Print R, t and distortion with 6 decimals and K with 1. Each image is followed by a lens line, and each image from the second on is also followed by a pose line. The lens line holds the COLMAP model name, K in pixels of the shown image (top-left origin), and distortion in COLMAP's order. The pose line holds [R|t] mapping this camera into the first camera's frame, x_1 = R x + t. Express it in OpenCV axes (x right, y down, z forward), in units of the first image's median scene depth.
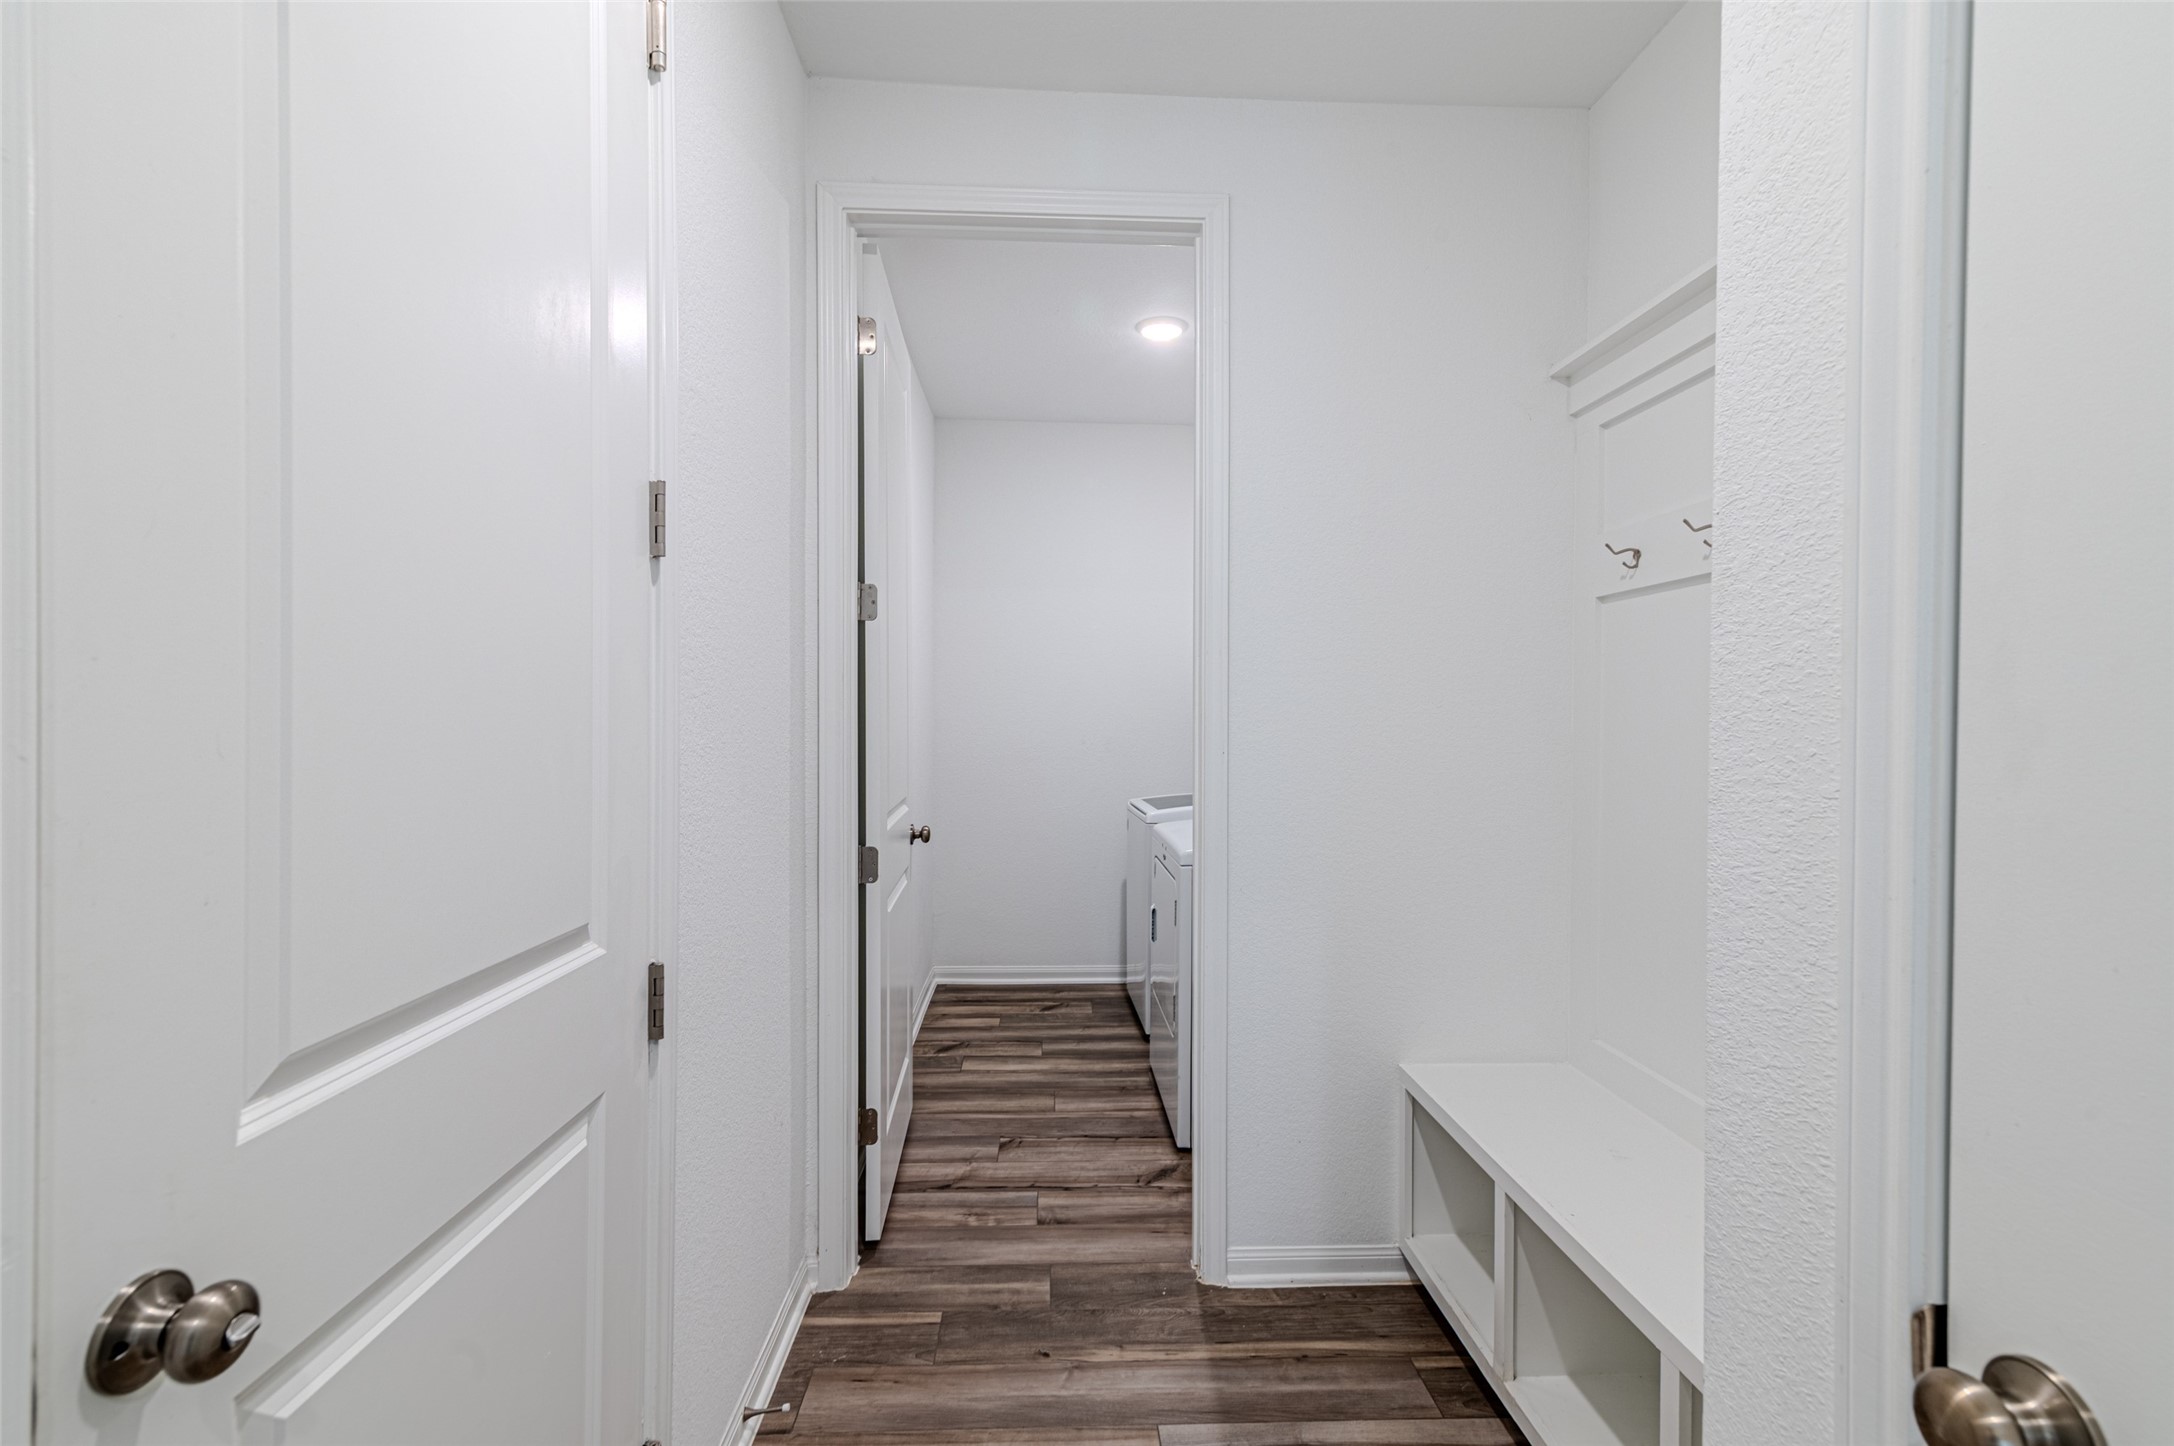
lens RADIAL K [[984.7, 0, 1092.1], [0, 984.7, 724.6], [0, 0, 1]] dist [0.017861, -0.001233]
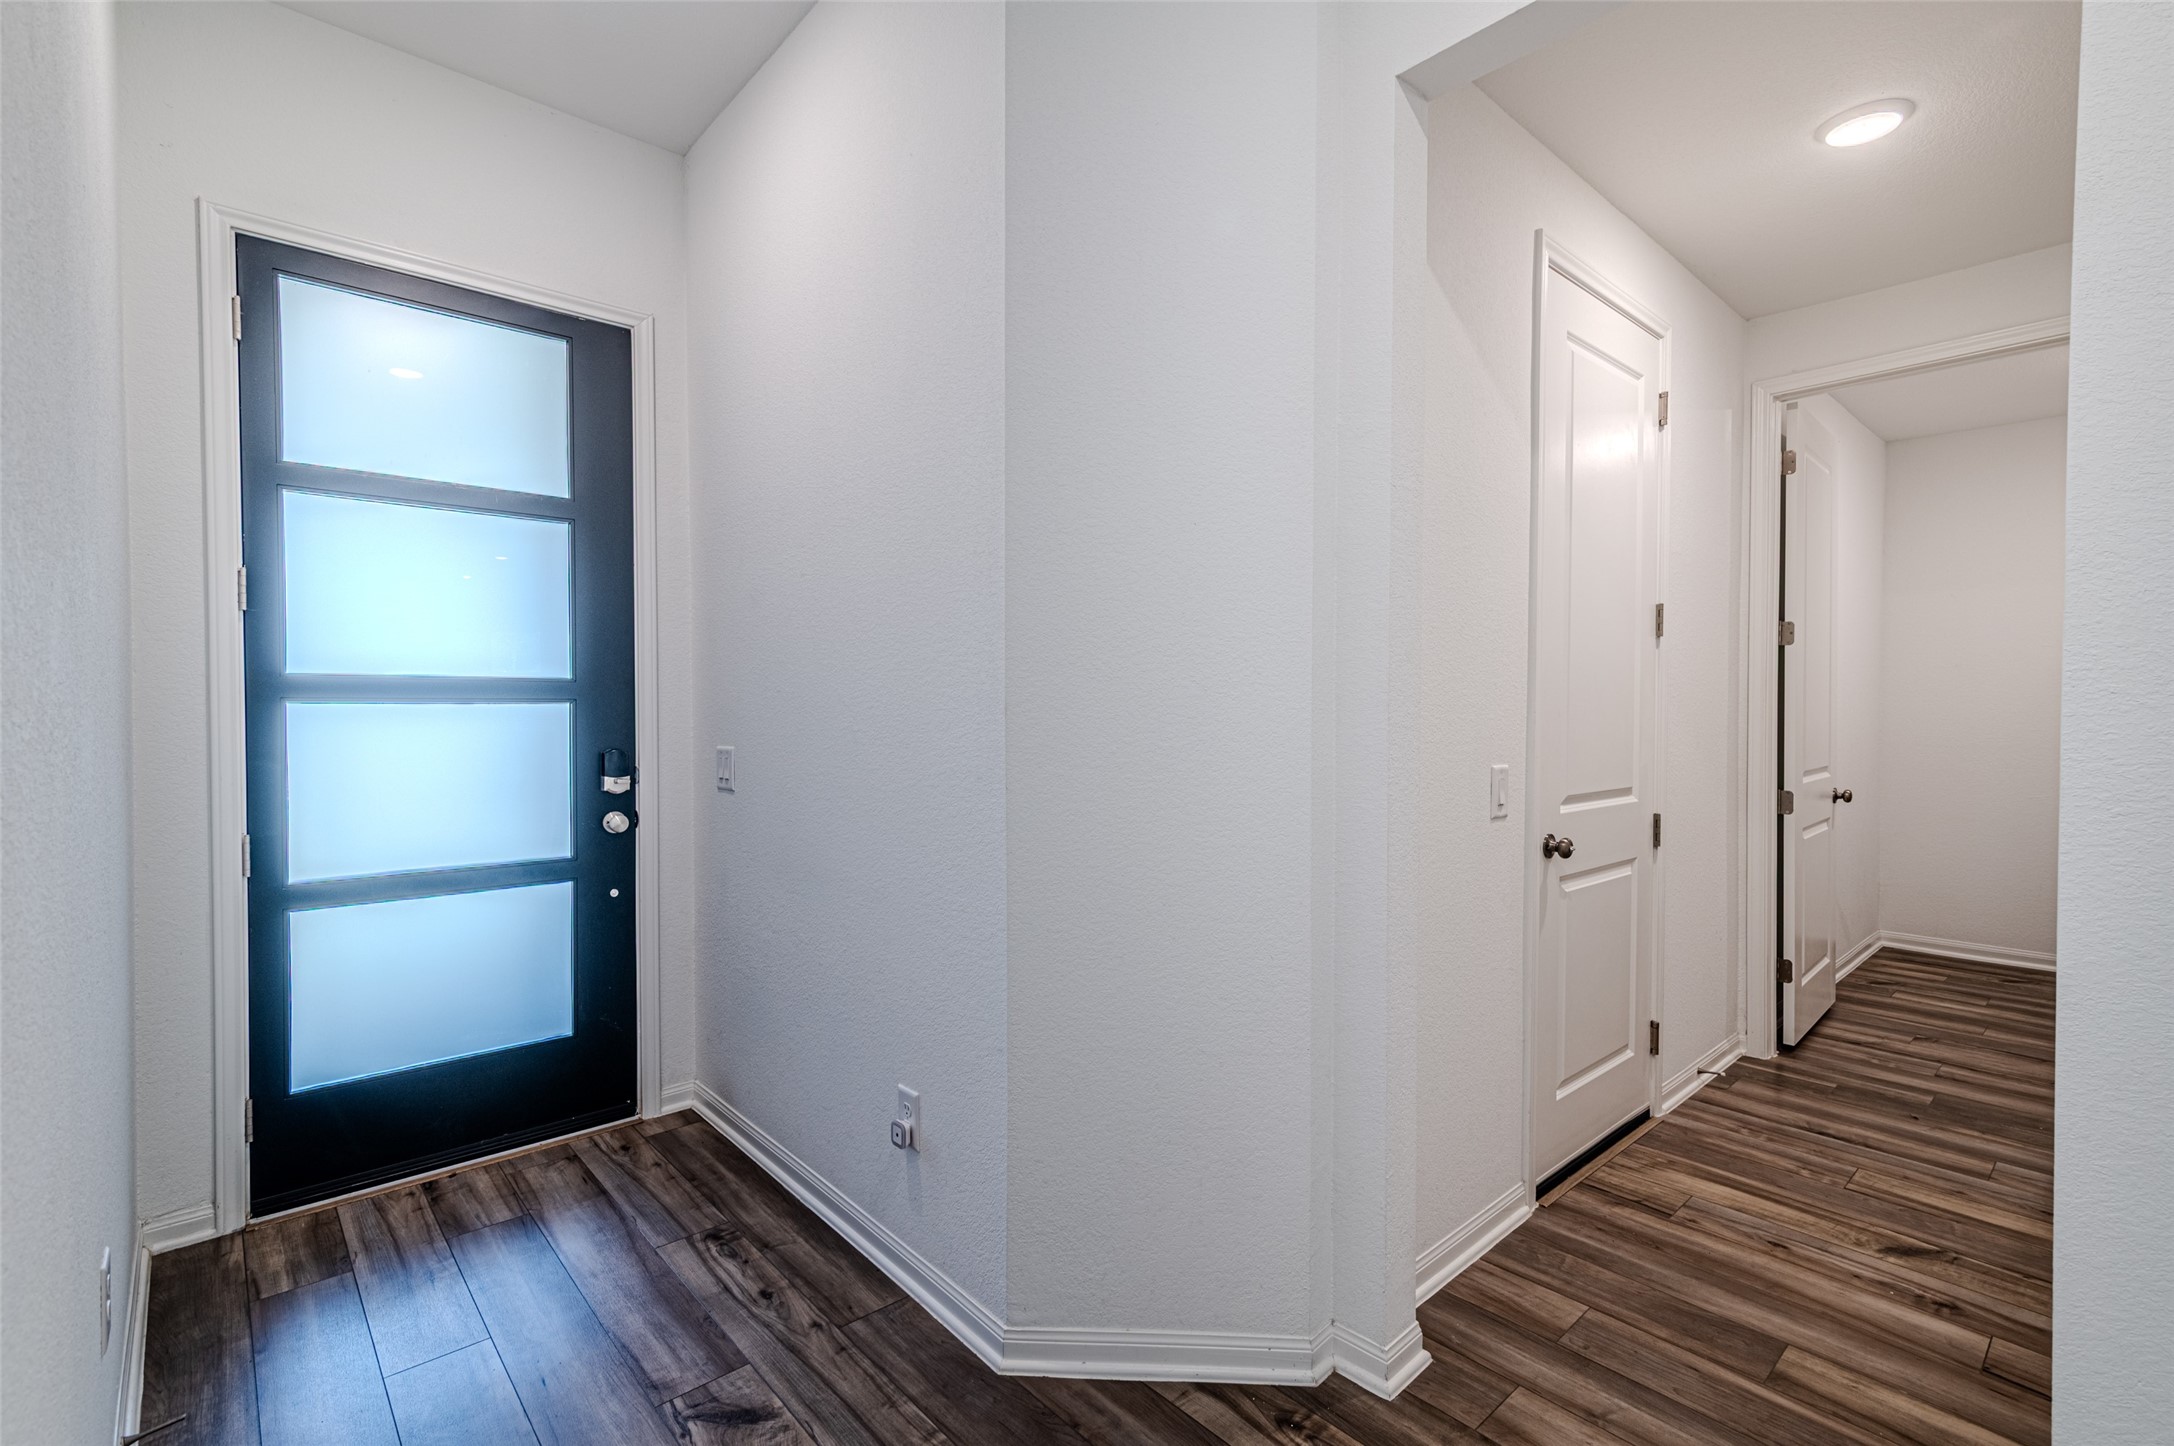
lens RADIAL K [[984.7, 0, 1092.1], [0, 984.7, 724.6], [0, 0, 1]] dist [0.017861, -0.001233]
pose [[0.638778, 0.008879, -0.769340, 0.278251], [-0.005332, 0.999960, 0.007114, 0.014710], [0.769373, -0.000442, 0.638800, -0.841178]]
